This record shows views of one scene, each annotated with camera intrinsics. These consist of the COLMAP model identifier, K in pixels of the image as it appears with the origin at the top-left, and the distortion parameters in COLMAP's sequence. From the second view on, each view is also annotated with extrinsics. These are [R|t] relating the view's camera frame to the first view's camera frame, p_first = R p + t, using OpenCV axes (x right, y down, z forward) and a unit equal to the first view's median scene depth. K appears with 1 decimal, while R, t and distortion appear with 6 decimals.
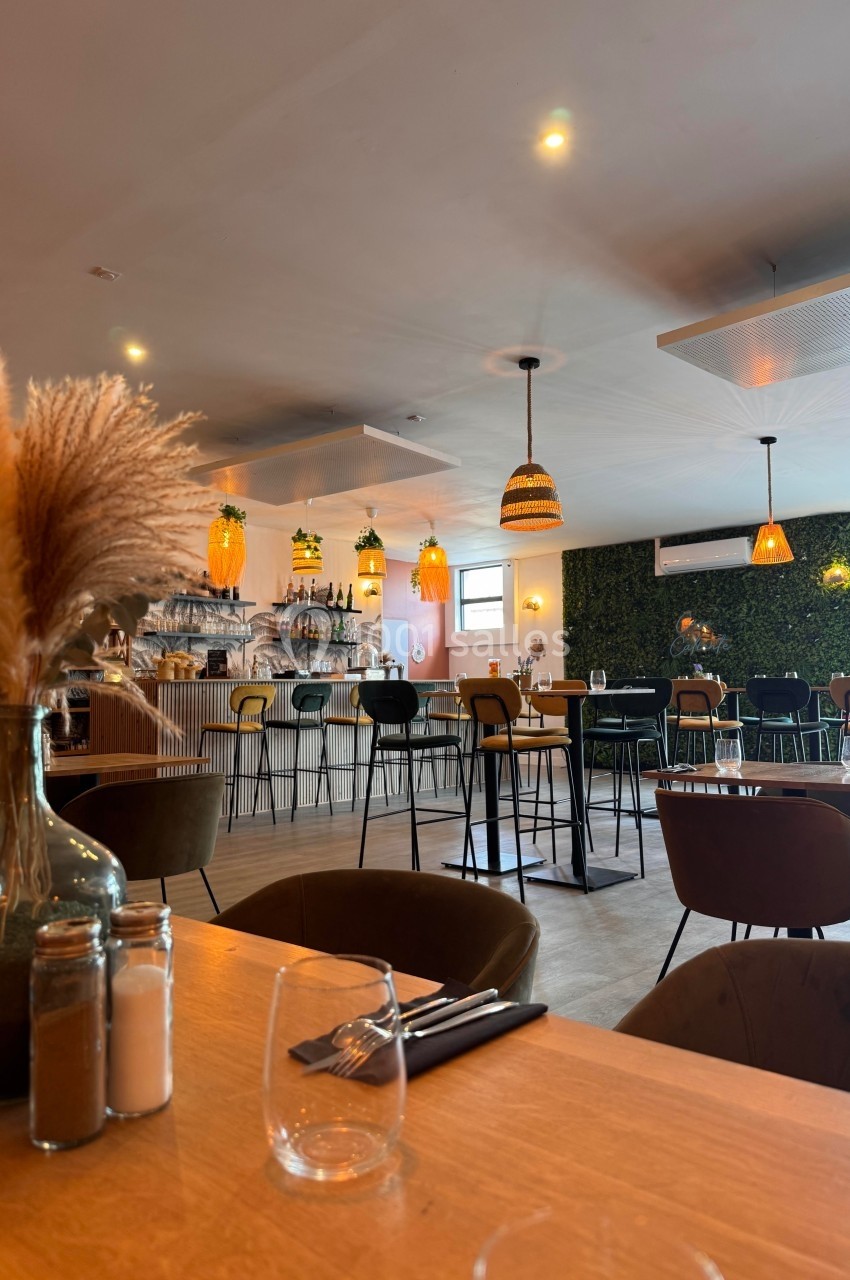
lens RADIAL K [[945.3, 0, 425.0], [0, 945.3, 640.0], [0, 0, 1]] dist [0.116690, -0.329791]
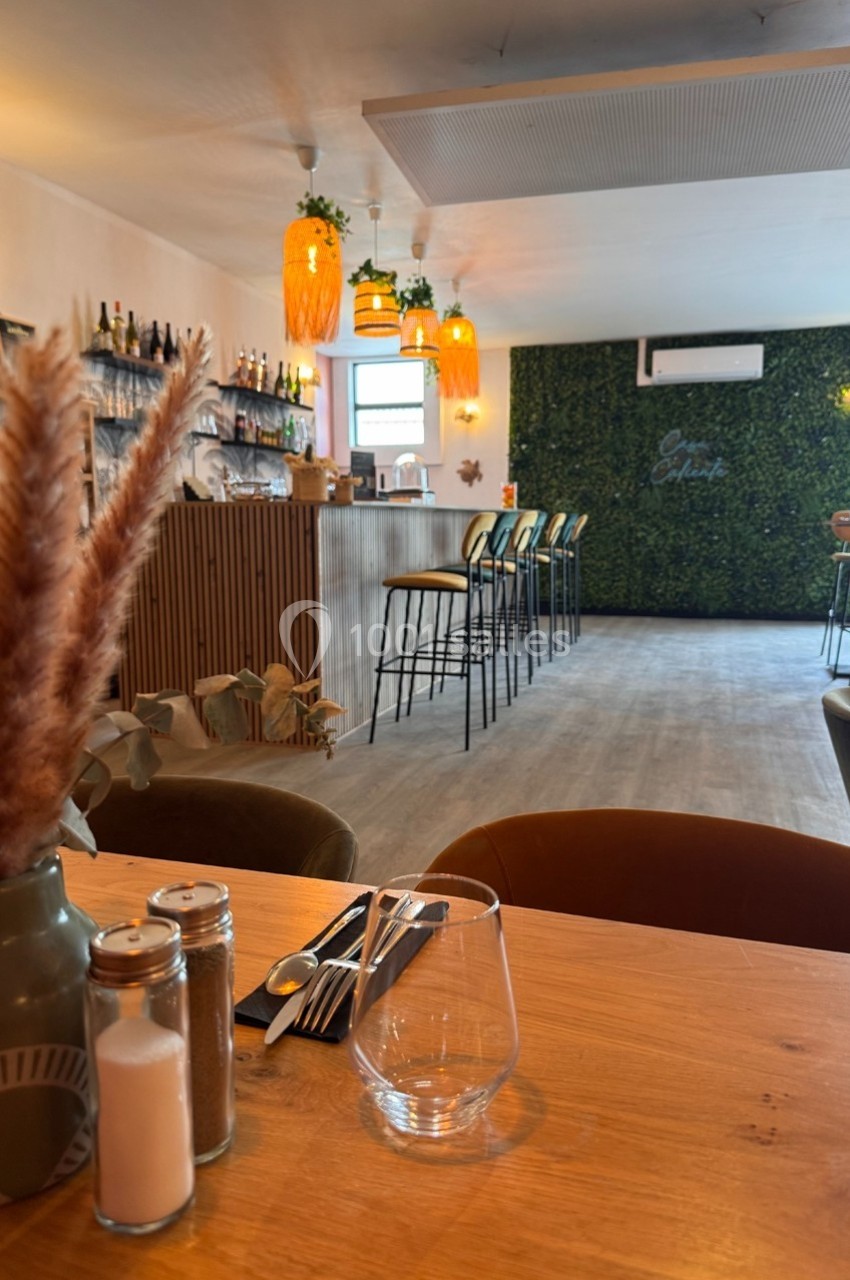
lens RADIAL K [[945.3, 0, 425.0], [0, 945.3, 640.0], [0, 0, 1]] dist [0.116690, -0.329791]
pose [[0.888300, -0.052846, 0.456214, -0.329226], [-0.026152, 0.985925, 0.165128, 0.020385], [-0.458519, -0.158614, 0.874415, 0.324190]]
